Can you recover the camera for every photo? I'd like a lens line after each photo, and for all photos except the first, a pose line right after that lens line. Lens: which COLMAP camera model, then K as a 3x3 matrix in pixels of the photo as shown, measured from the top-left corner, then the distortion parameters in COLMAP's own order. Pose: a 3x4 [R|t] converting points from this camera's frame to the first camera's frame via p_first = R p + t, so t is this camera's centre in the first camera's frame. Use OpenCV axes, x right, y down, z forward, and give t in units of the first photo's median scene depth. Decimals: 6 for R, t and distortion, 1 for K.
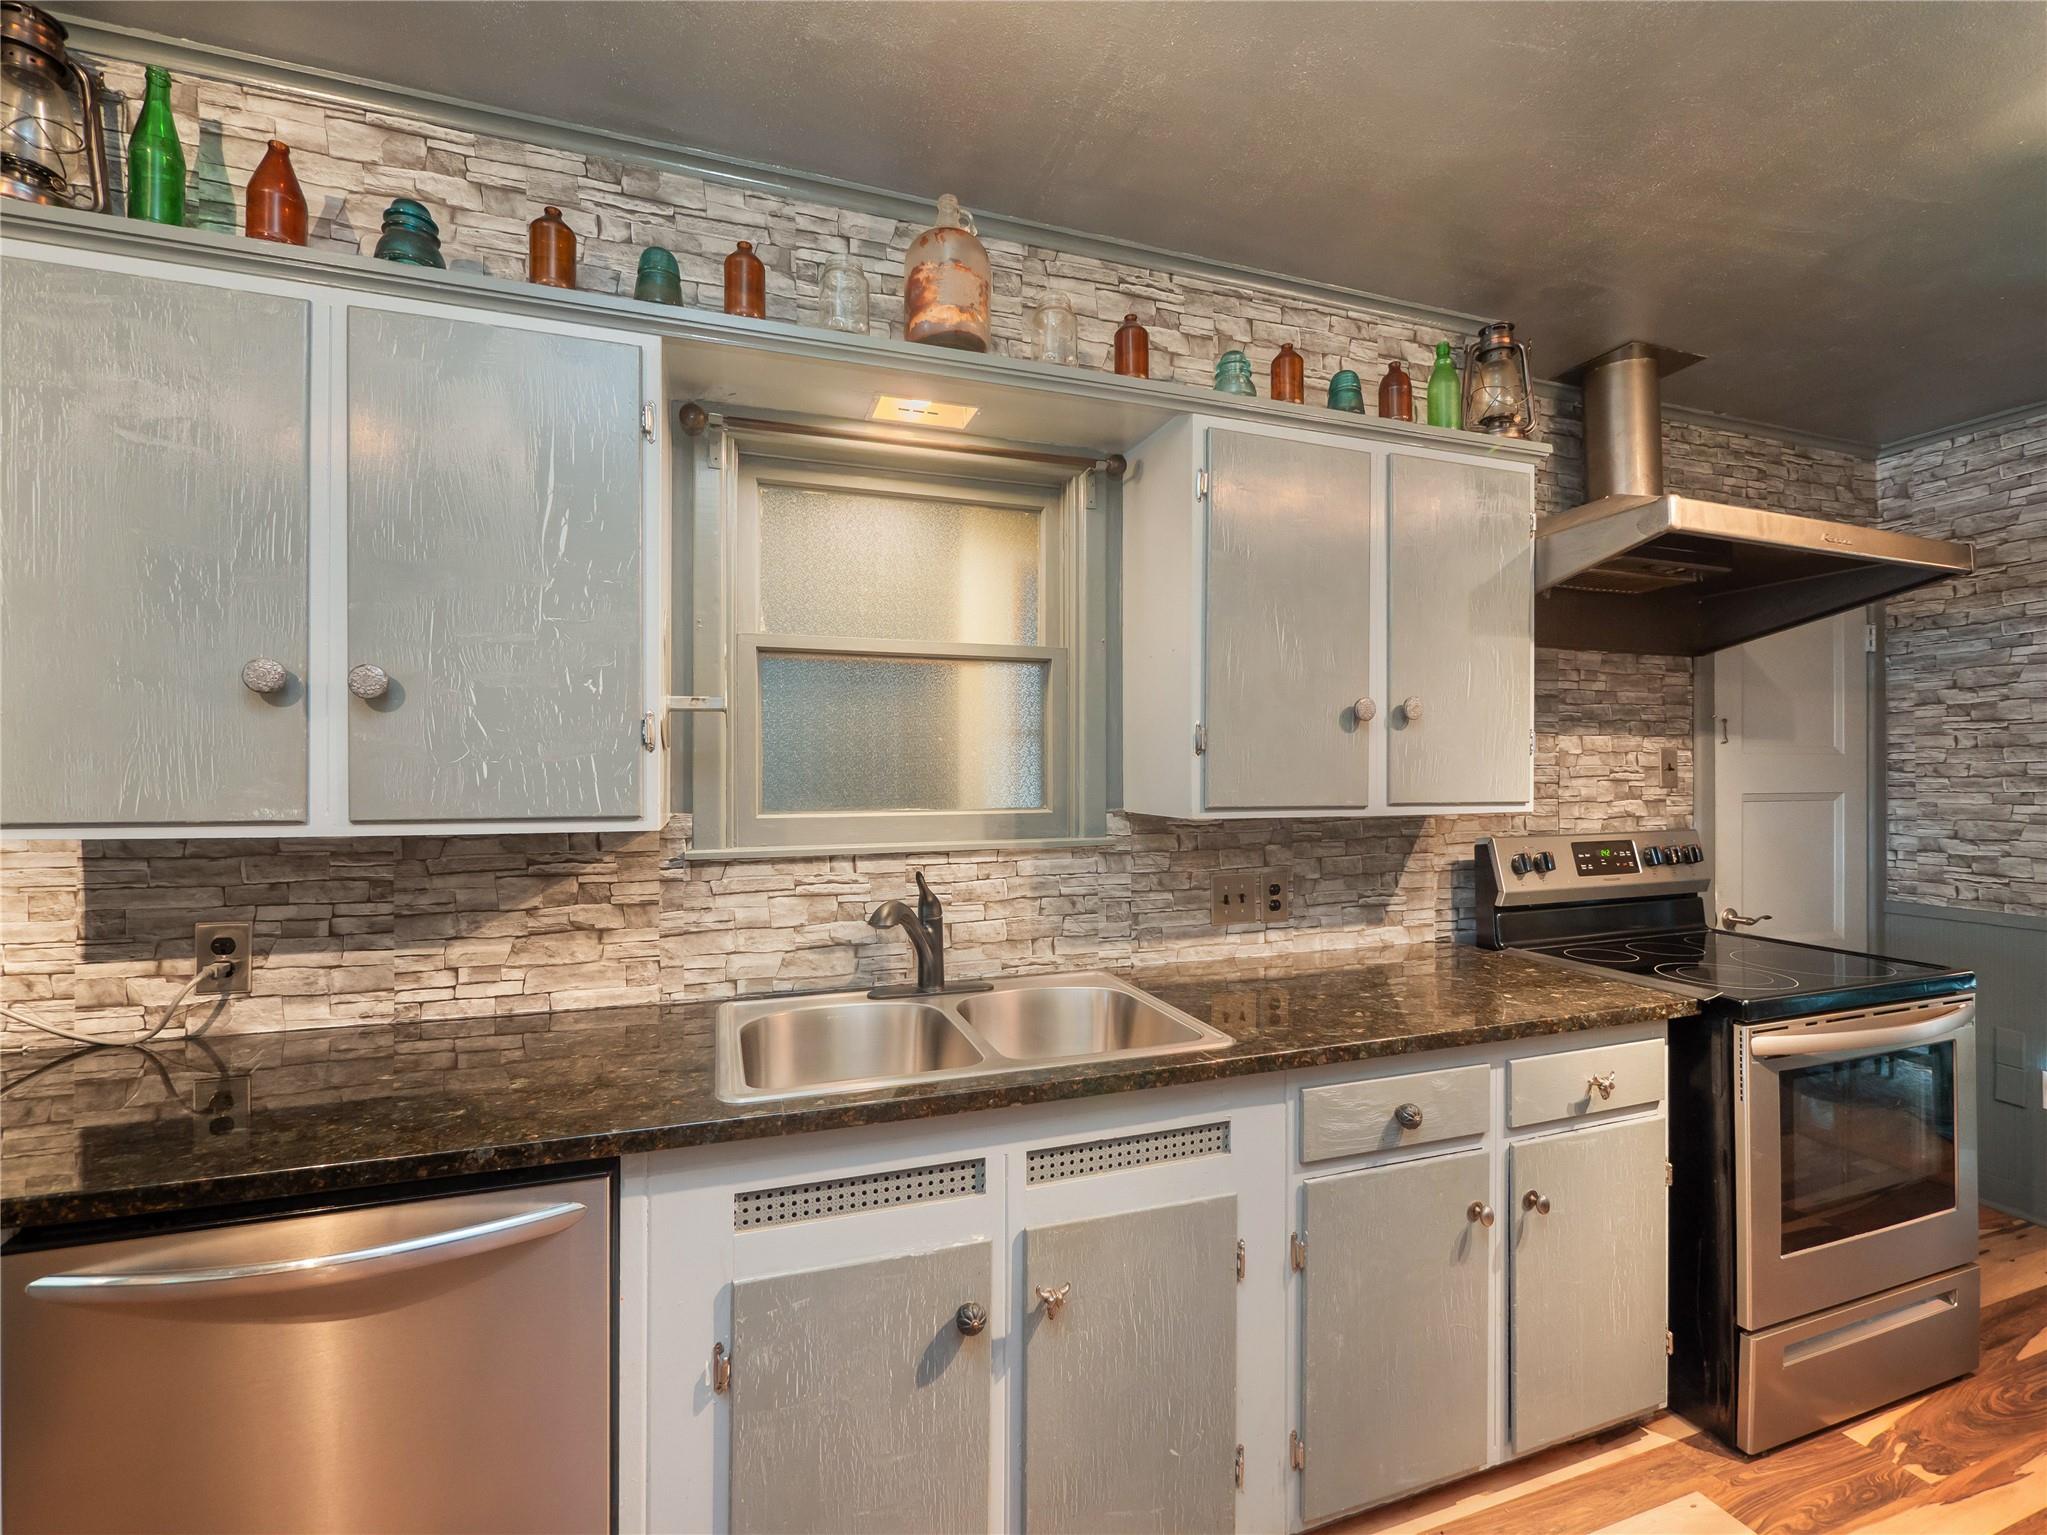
lens RADIAL K [[871.3, 0, 1019.5], [0, 871.3, 776.8], [0, 0, 1]] dist [-0.008461, 0.000881]
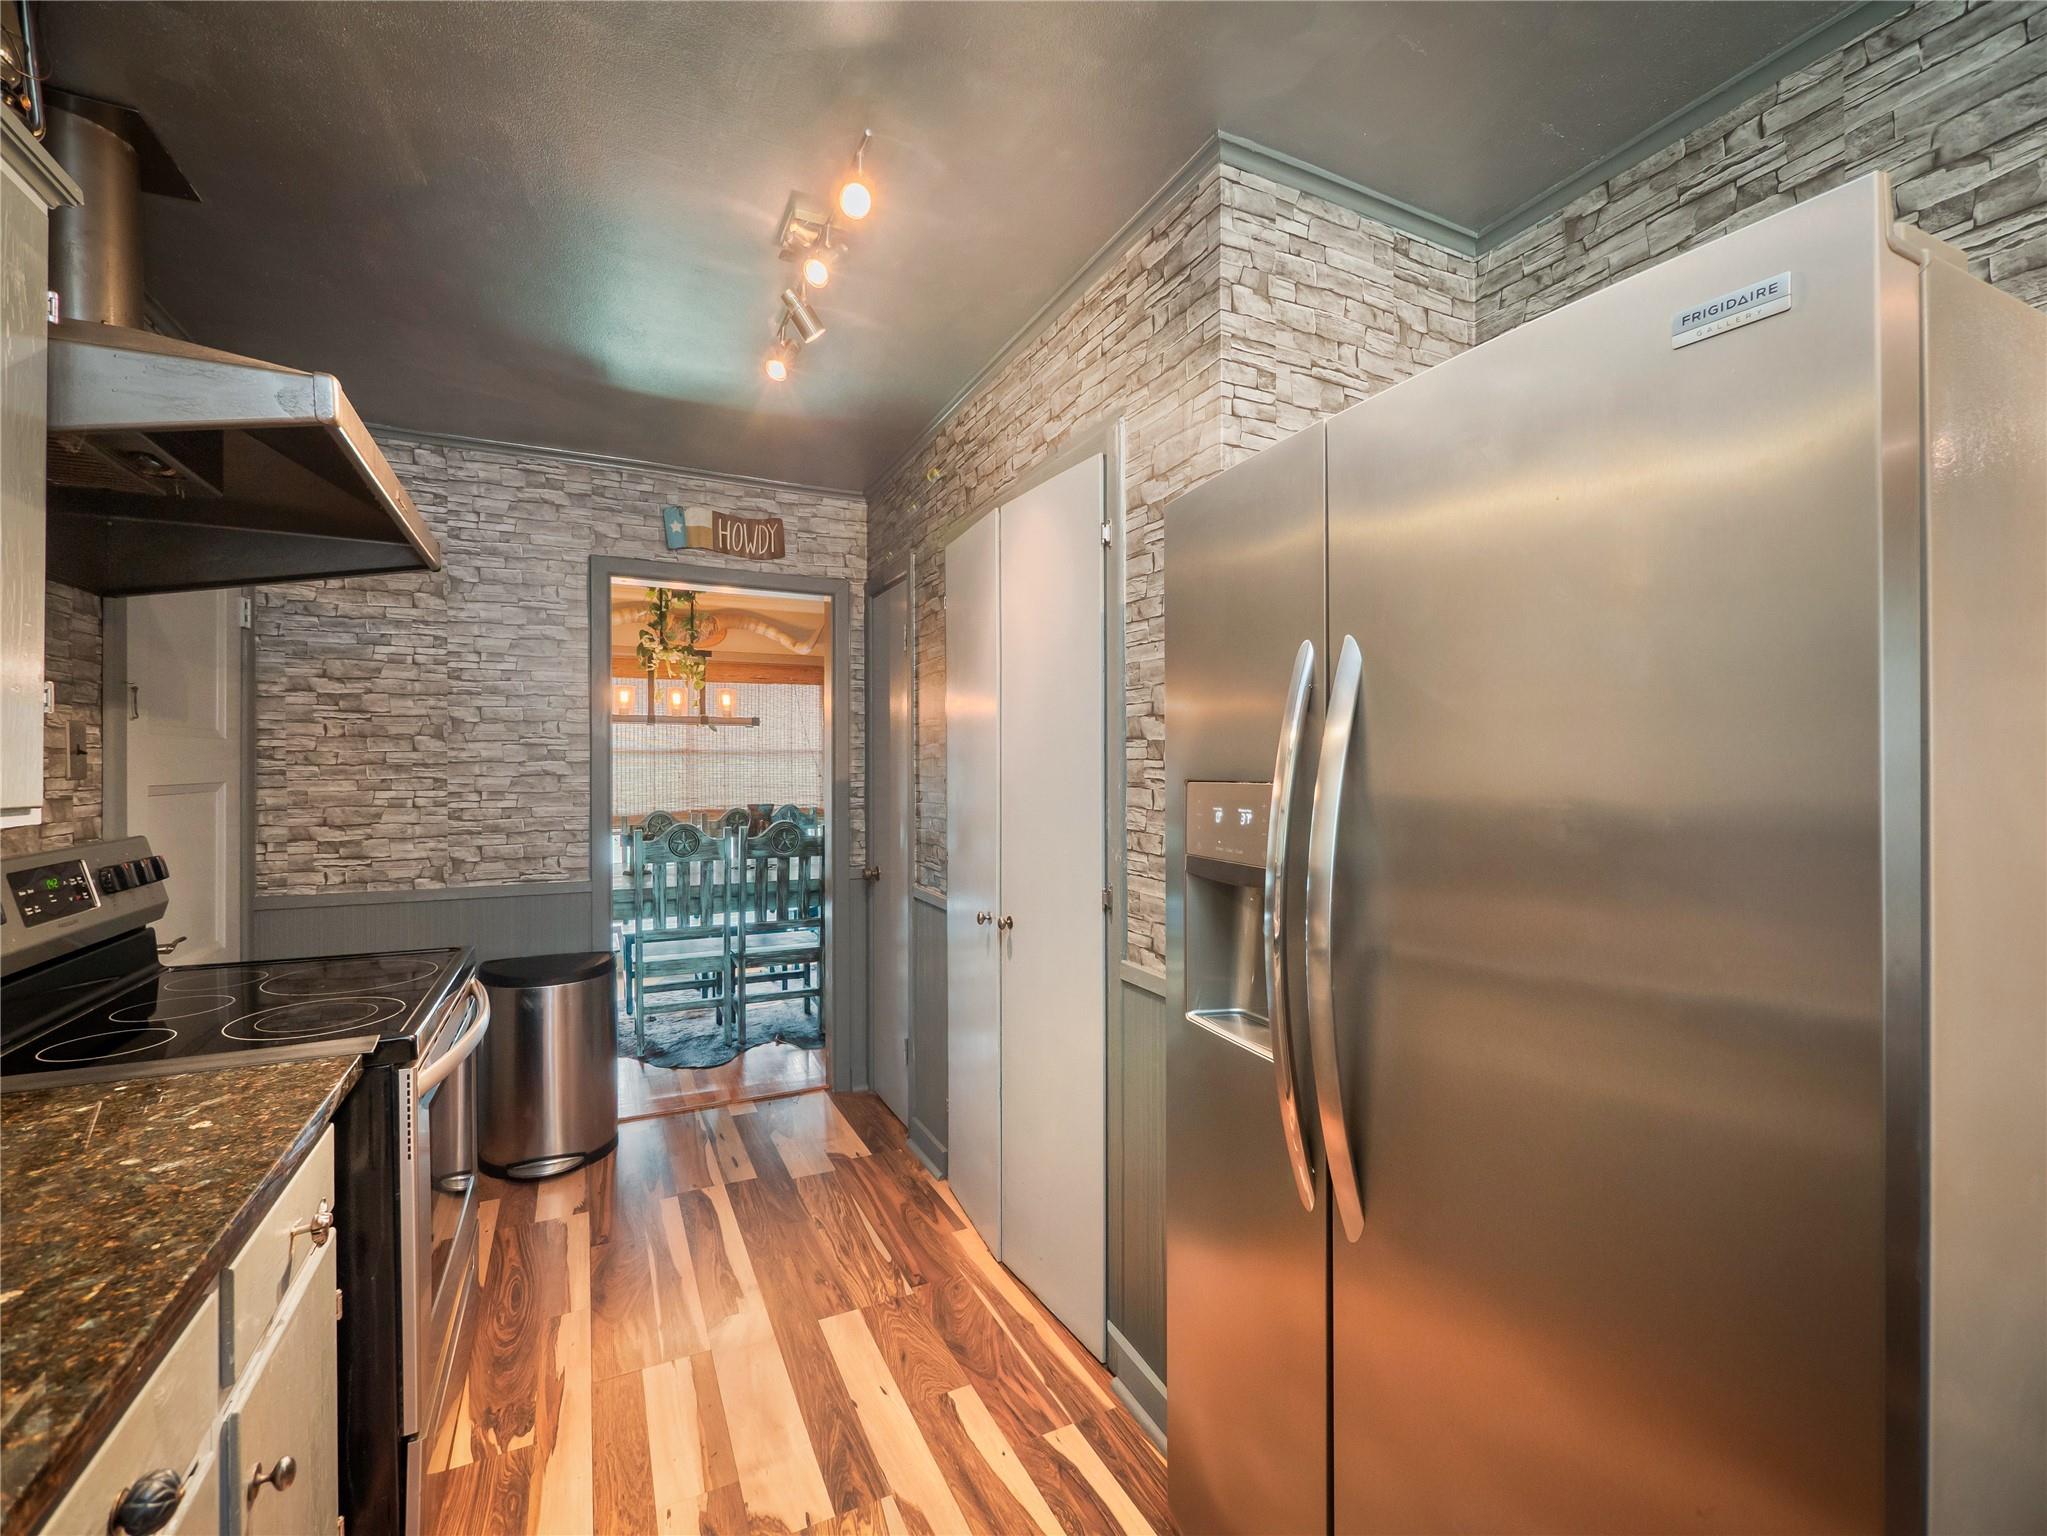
lens RADIAL K [[871.3, 0, 1014.6], [0, 871.3, 770.3], [0, 0, 1]] dist [-0.008461, 0.000881]
pose [[-0.126299, -0.003633, 0.991986, -0.038881], [-0.000264, 0.999993, 0.003628, 0.003591], [-0.991992, 0.000196, -0.126299, 0.459788]]
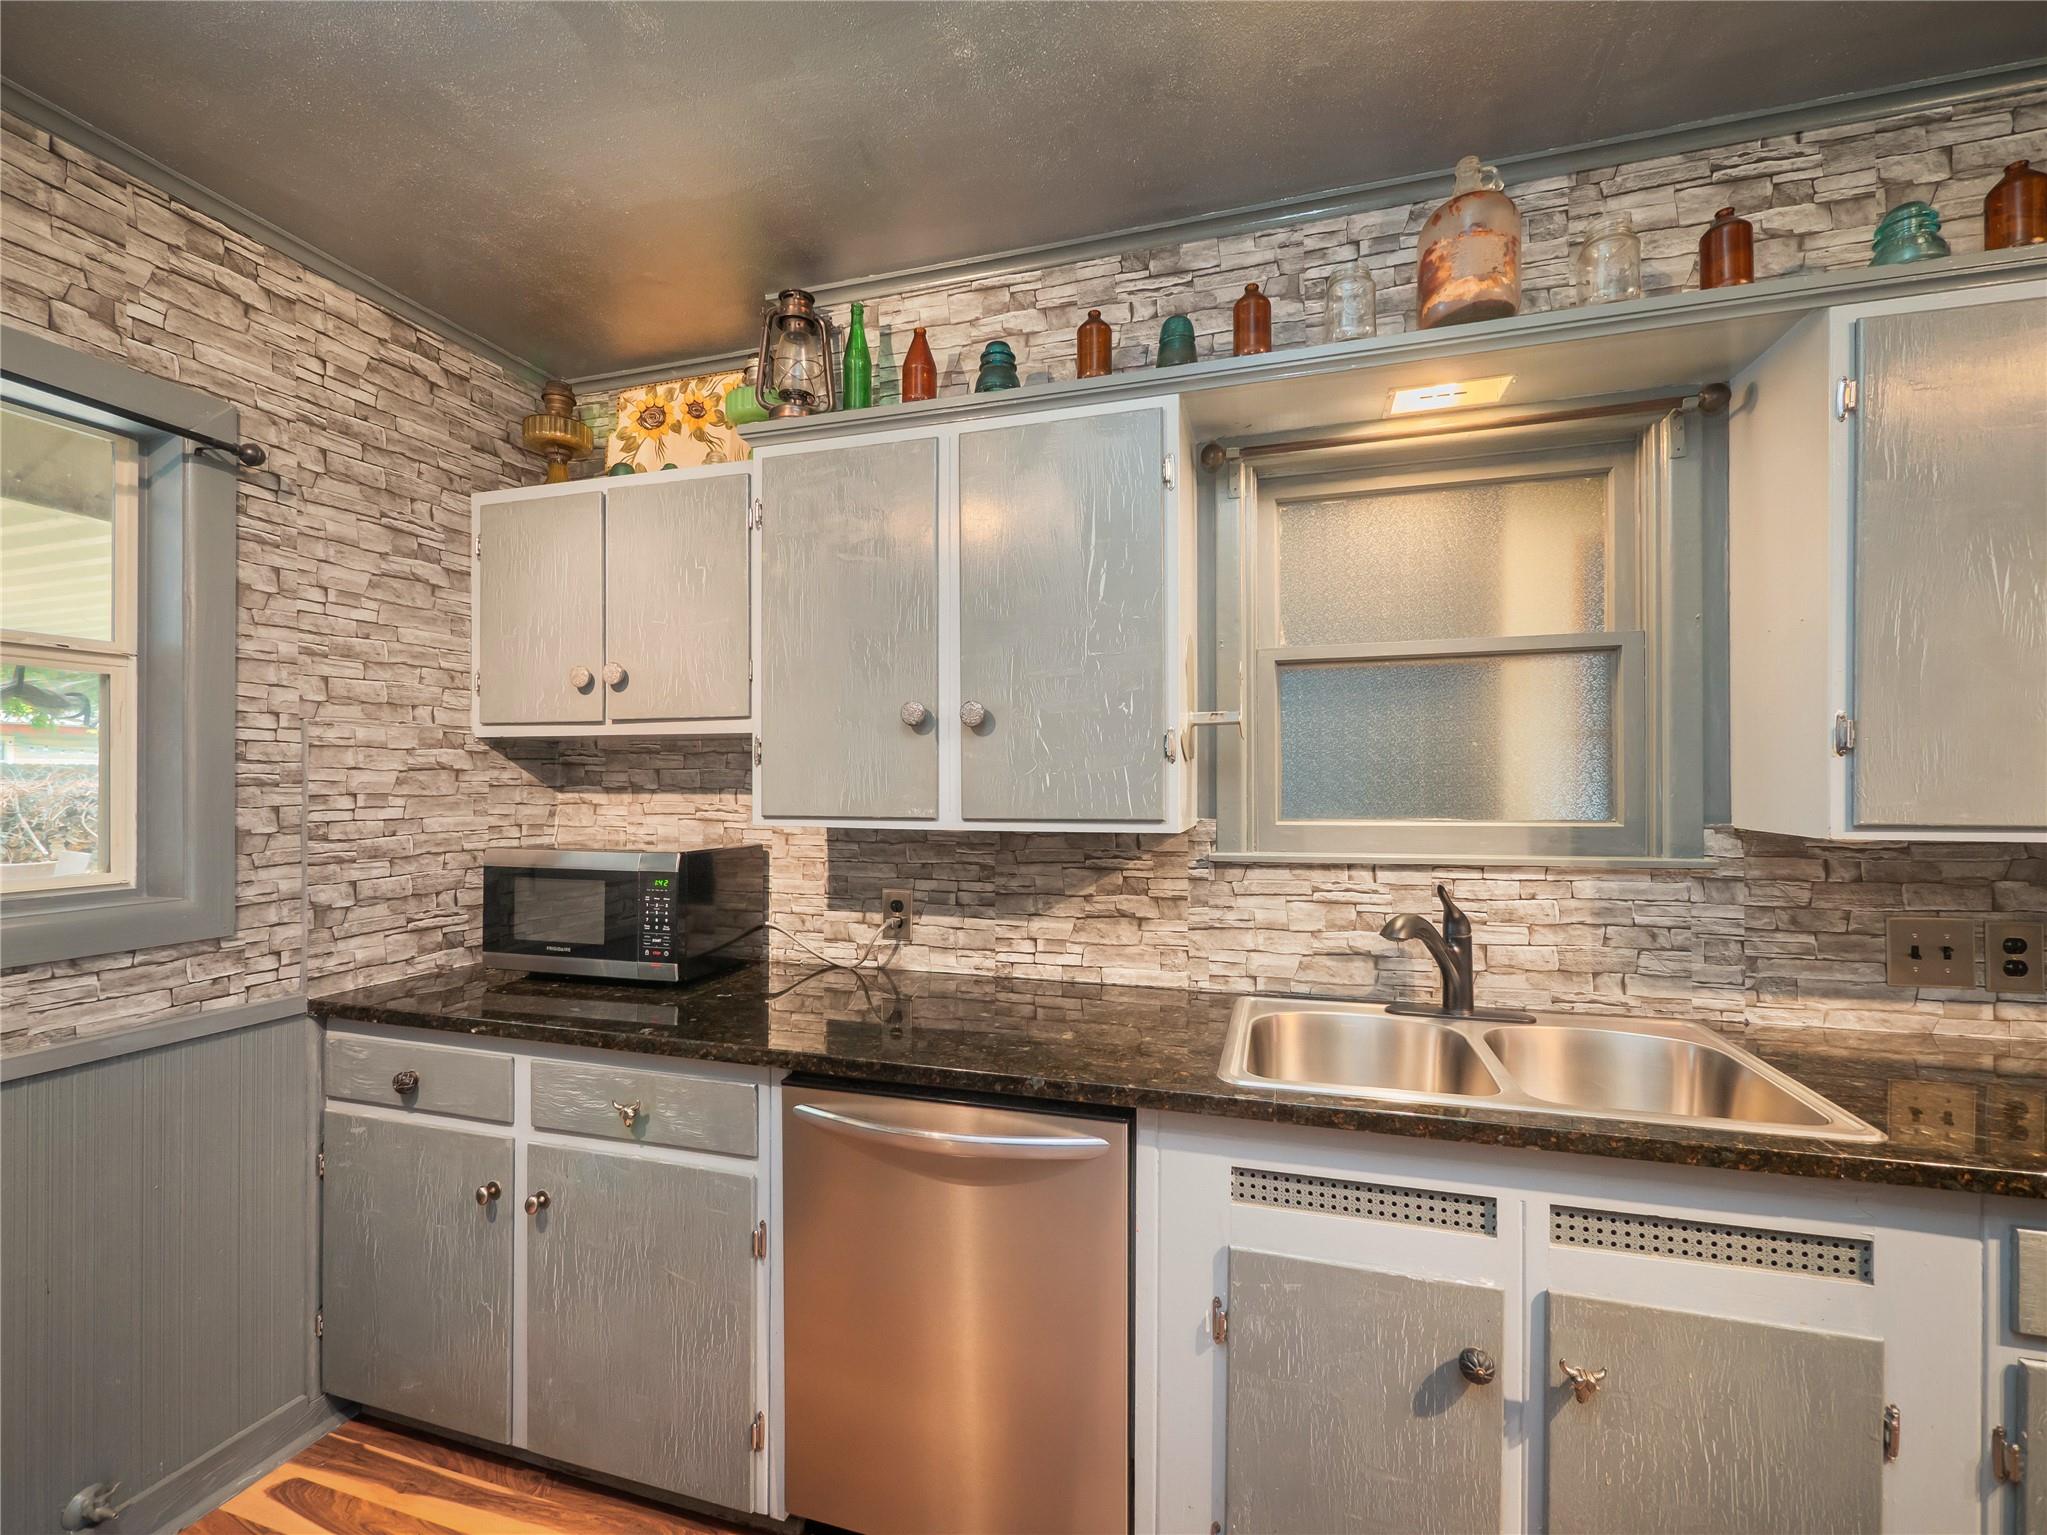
lens RADIAL K [[871.3, 0, 1023.0], [0, 871.3, 786.6], [0, 0, 1]] dist [-0.008461, 0.000881]
pose [[0.812085, -0.000782, -0.583539, 0.056709], [0.001780, 0.999998, 0.001138, 0.000090], [0.583537, -0.001963, 0.812084, -0.023874]]
